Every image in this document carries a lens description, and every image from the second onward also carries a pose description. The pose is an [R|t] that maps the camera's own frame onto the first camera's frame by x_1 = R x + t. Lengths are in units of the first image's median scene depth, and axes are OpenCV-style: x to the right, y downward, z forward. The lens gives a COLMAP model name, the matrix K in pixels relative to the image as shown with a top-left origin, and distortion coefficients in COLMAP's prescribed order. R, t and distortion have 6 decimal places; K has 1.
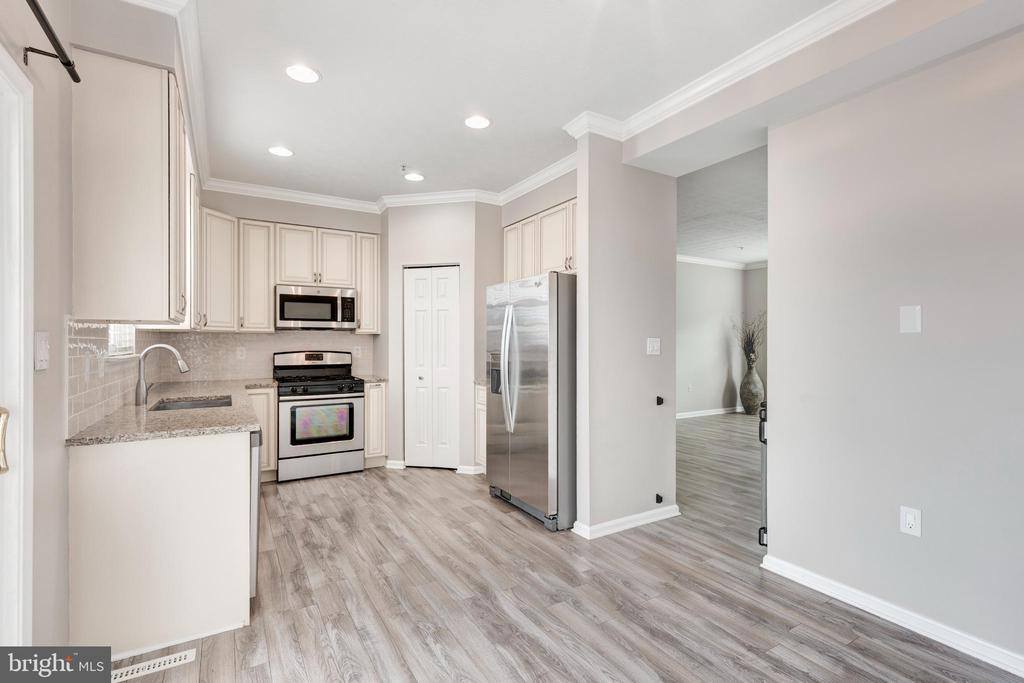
lens RADIAL K [[505.1, 0, 527.1], [0, 505.1, 342.6], [0, 0, 1]] dist [0.001665, -0.000123]
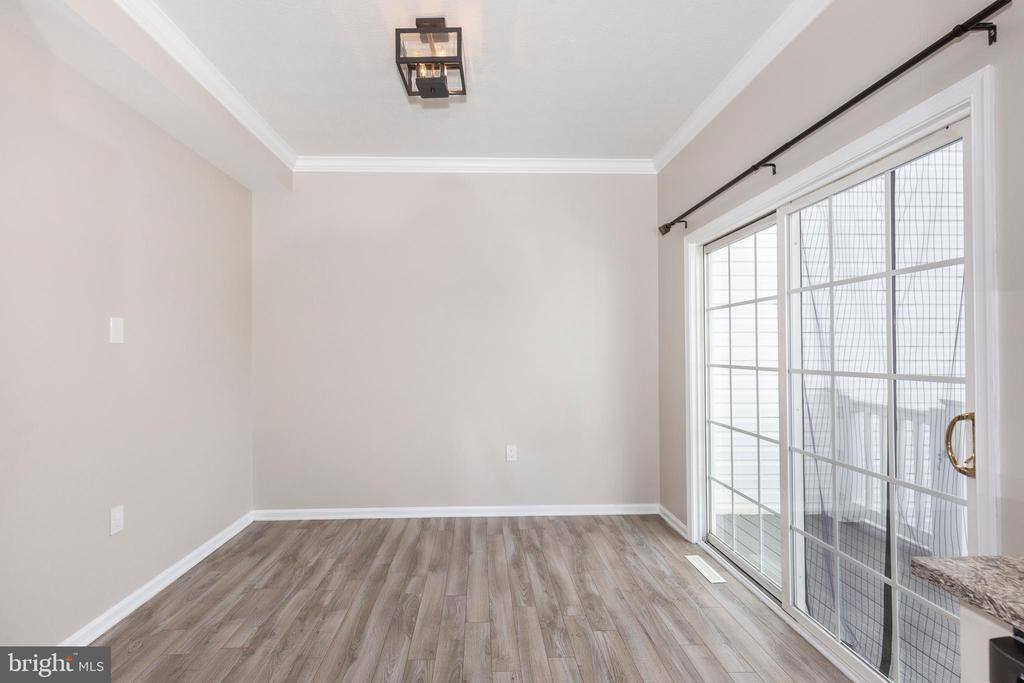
lens RADIAL K [[471.7, 0, 493.0], [0, 471.7, 346.2], [0, 0, 1]] dist [0.004922, 0.000074]
pose [[-0.867798, 0.007525, 0.496860, -0.220011], [0.004319, 0.999962, -0.007602, -0.000877], [-0.496899, -0.004452, -0.867797, 0.760425]]
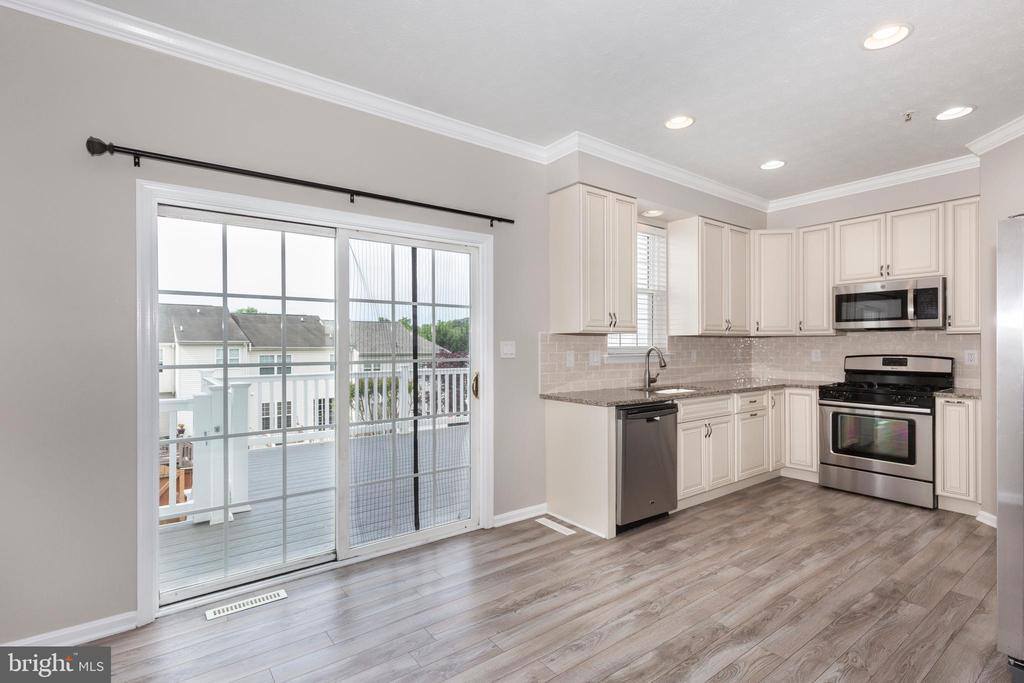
lens RADIAL K [[470.7, 0, 478.9], [0, 470.7, 344.1], [0, 0, 1]] dist [0.001811, -0.000158]
pose [[0.034214, -0.002471, -0.999411, 0.412376], [0.001017, 0.999997, -0.002438, -0.000583], [0.999414, -0.000933, 0.034216, 0.302205]]
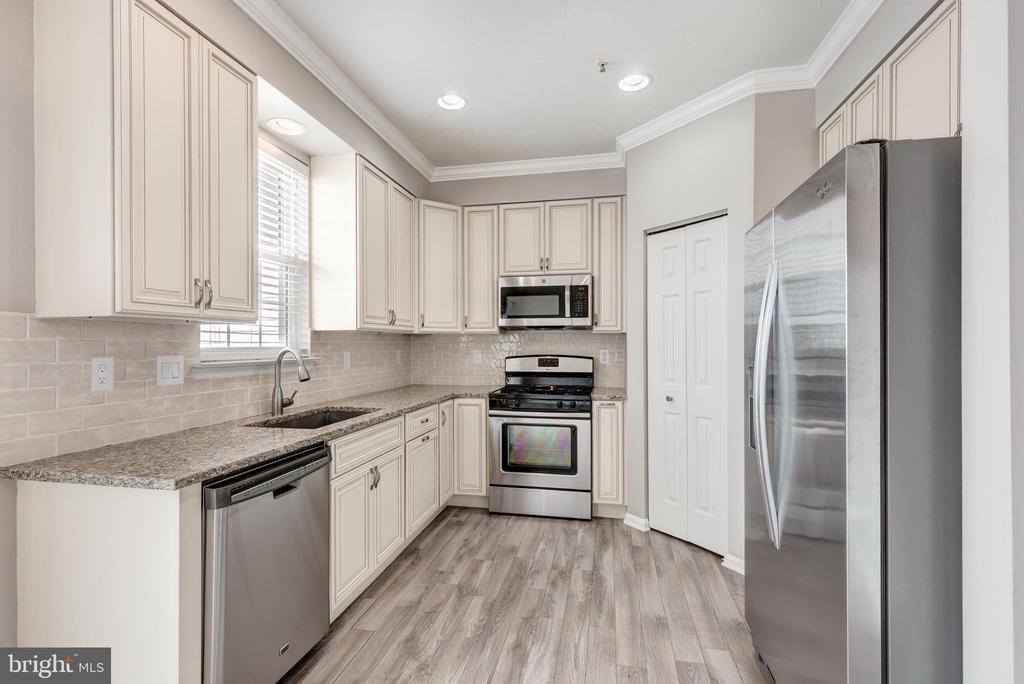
lens RADIAL K [[485.8, 0, 493.3], [0, 485.8, 344.4], [0, 0, 1]] dist [0.001302, 0.000219]
pose [[0.707562, -0.000790, -0.706651, 0.079455], [0.001199, 0.999999, 0.000082, -0.000888], [0.706650, -0.000905, 0.707562, 0.440420]]
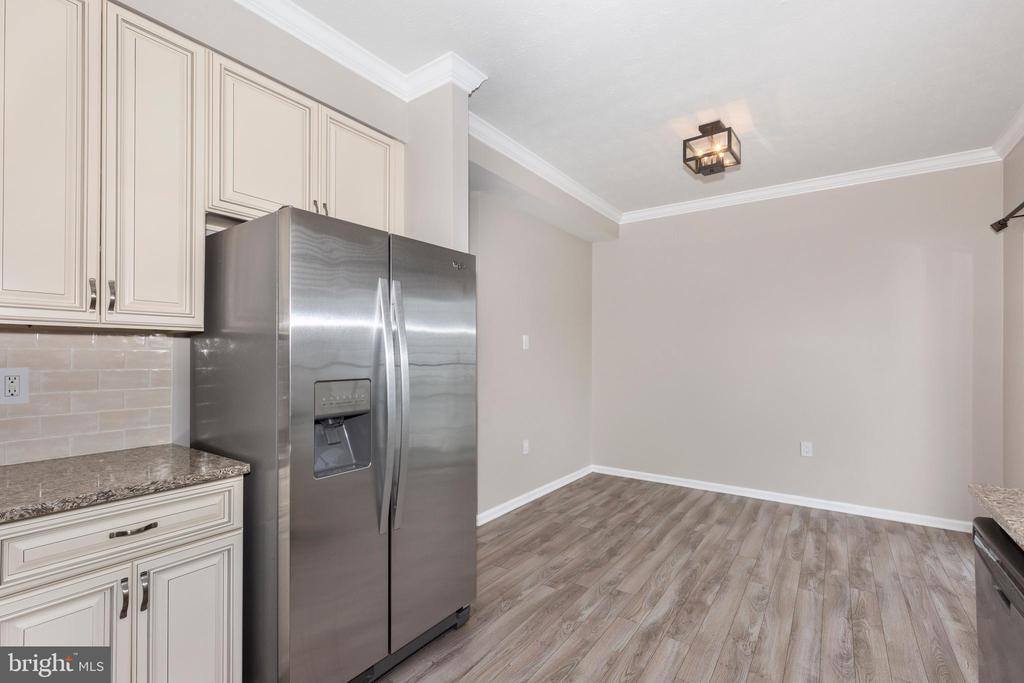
lens RADIAL K [[463.8, 0, 507.9], [0, 463.8, 354.7], [0, 0, 1]] dist [-0.000460, -0.000214]
pose [[-0.400984, -0.003402, 0.916079, -0.428375], [-0.003314, 0.999992, 0.002263, -0.001493], [-0.916079, -0.002129, -0.400992, 0.914520]]
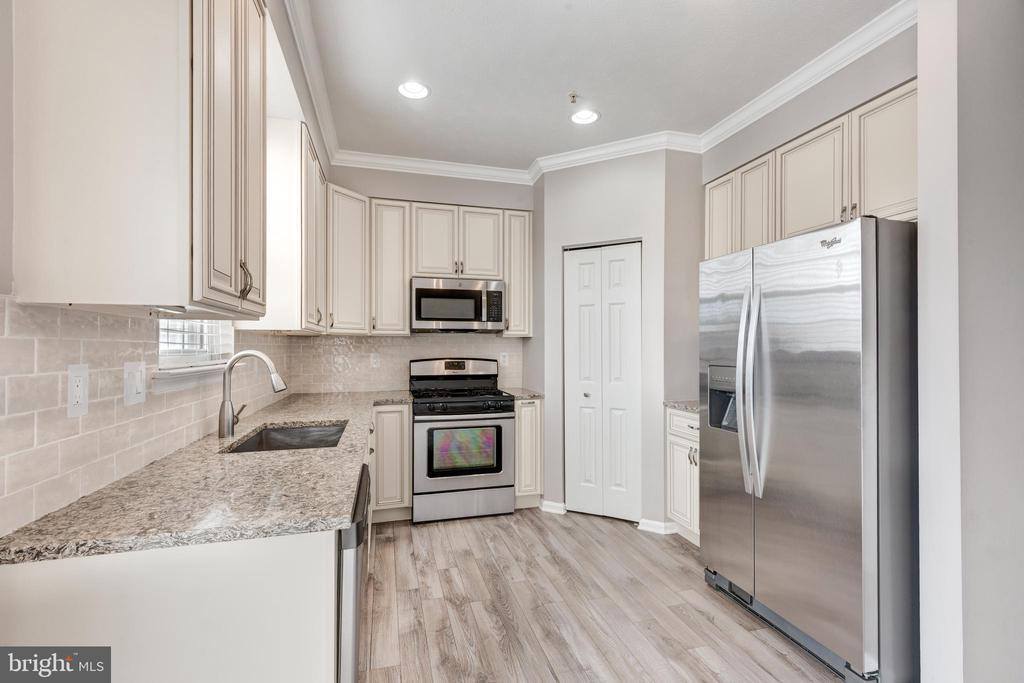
lens RADIAL K [[488.7, 0, 515.8], [0, 488.7, 346.2], [0, 0, 1]] dist [0.001133, -0.000224]
pose [[0.962459, -0.000257, -0.271426, -0.127628], [-0.000599, 0.999995, -0.003071, -0.000302], [0.271426, 0.003118, 0.962454, 0.303139]]
